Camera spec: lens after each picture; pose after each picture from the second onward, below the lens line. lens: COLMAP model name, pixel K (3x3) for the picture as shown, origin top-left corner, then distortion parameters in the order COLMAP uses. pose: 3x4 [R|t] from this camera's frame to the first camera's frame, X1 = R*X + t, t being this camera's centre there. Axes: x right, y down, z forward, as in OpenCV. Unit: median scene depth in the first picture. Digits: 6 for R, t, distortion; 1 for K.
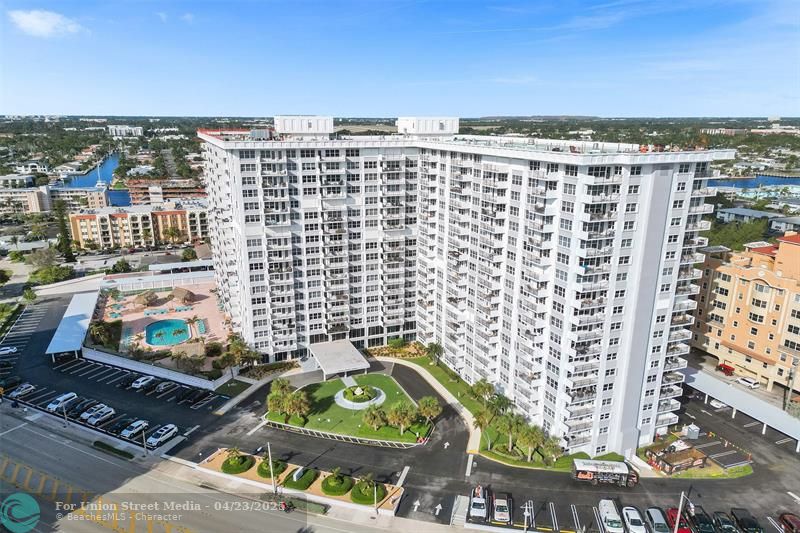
lens RADIAL K [[579.9, 0, 398.5], [0, 579.9, 301.8], [0, 0, 1]] dist [0.073628, -0.064107]
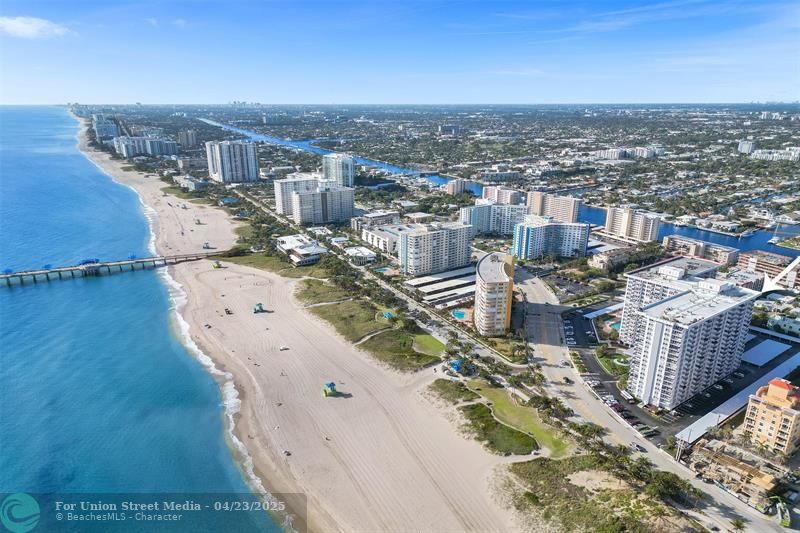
lens RADIAL K [[553.2, 0, 397.8], [0, 553.2, 299.4], [0, 0, 1]] dist [0.082625, -0.077796]
pose [[0.275979, 0.323500, -0.905088, 1.934826], [-0.296300, 0.924432, 0.240066, -0.445341], [0.914353, 0.201924, 0.350976, -1.066285]]
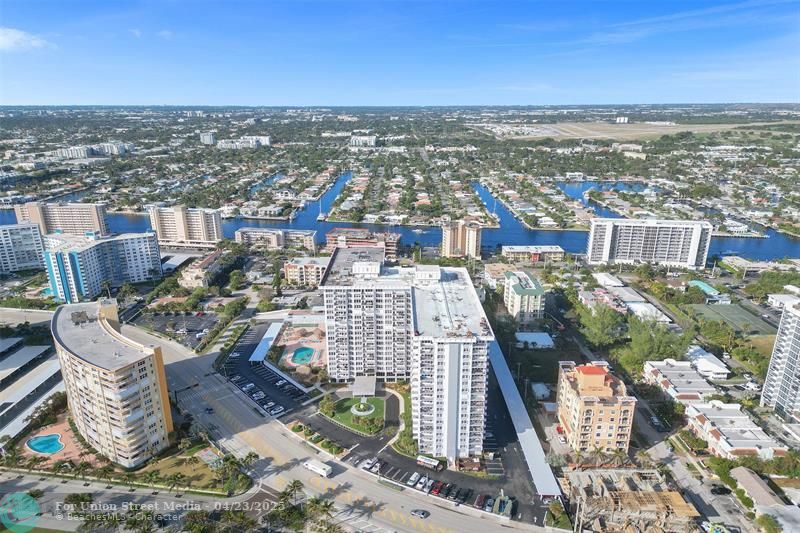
lens RADIAL K [[553.2, 0, 397.8], [0, 553.2, 299.4], [0, 0, 1]] dist [0.082625, -0.077796]
pose [[0.927755, 0.119445, -0.353558, 0.645217], [-0.108315, 0.992798, 0.051179, -0.314451], [0.357125, -0.009186, 0.934012, -0.764718]]
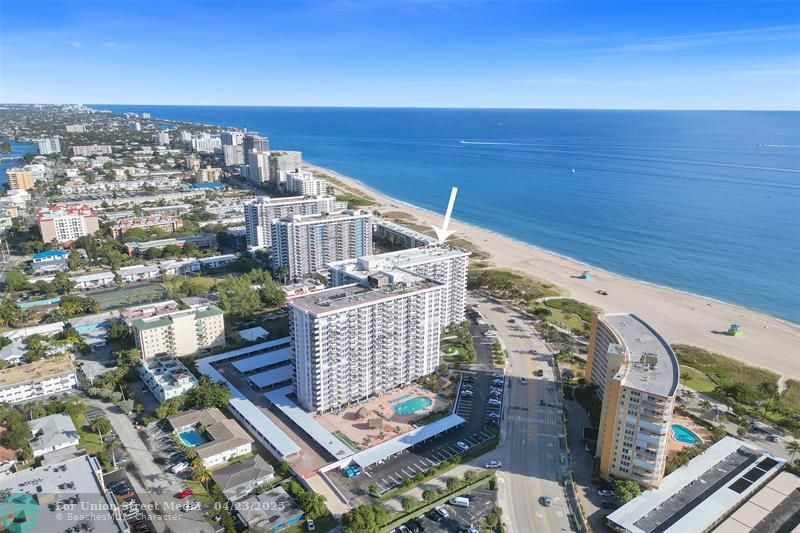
lens RADIAL K [[587.7, 0, 398.7], [0, 587.7, 286.2], [0, 0, 1]] dist [0.081393, -0.097394]
pose [[-0.274920, -0.287661, 0.917426, -2.200576], [0.285066, 0.886902, 0.363514, -1.067584], [-0.918235, 0.361464, -0.161824, 1.377533]]
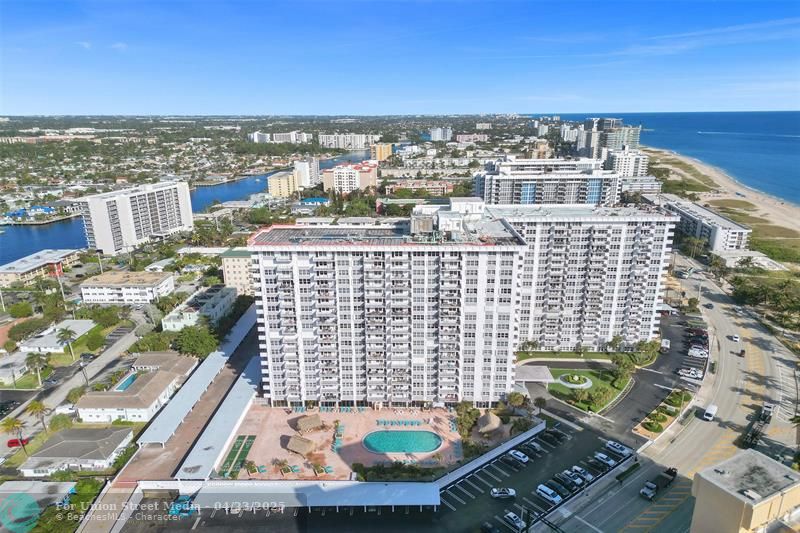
lens RADIAL K [[557.0, 0, 398.1], [0, 557.0, 293.0], [0, 0, 1]] dist [0.078353, -0.078247]
pose [[0.389758, -0.285928, 0.875405, -1.340205], [0.285657, 0.941229, 0.180244, -0.418204], [-0.875493, 0.179814, 0.448529, 0.609174]]
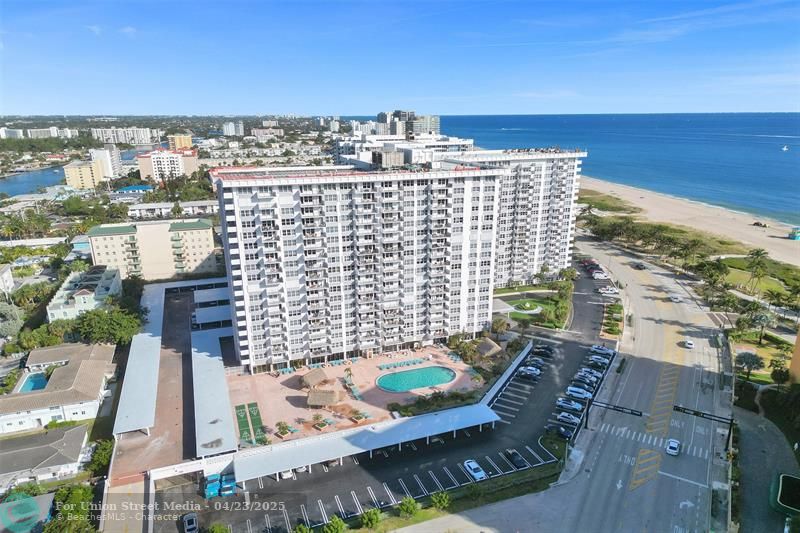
lens RADIAL K [[553.2, 0, 397.8], [0, 553.2, 299.4], [0, 0, 1]] dist [0.082625, -0.077796]
pose [[0.022352, -0.318798, 0.947559, -1.399178], [0.309891, 0.903323, 0.296605, -0.398713], [-0.950509, 0.287010, 0.118984, 1.016159]]
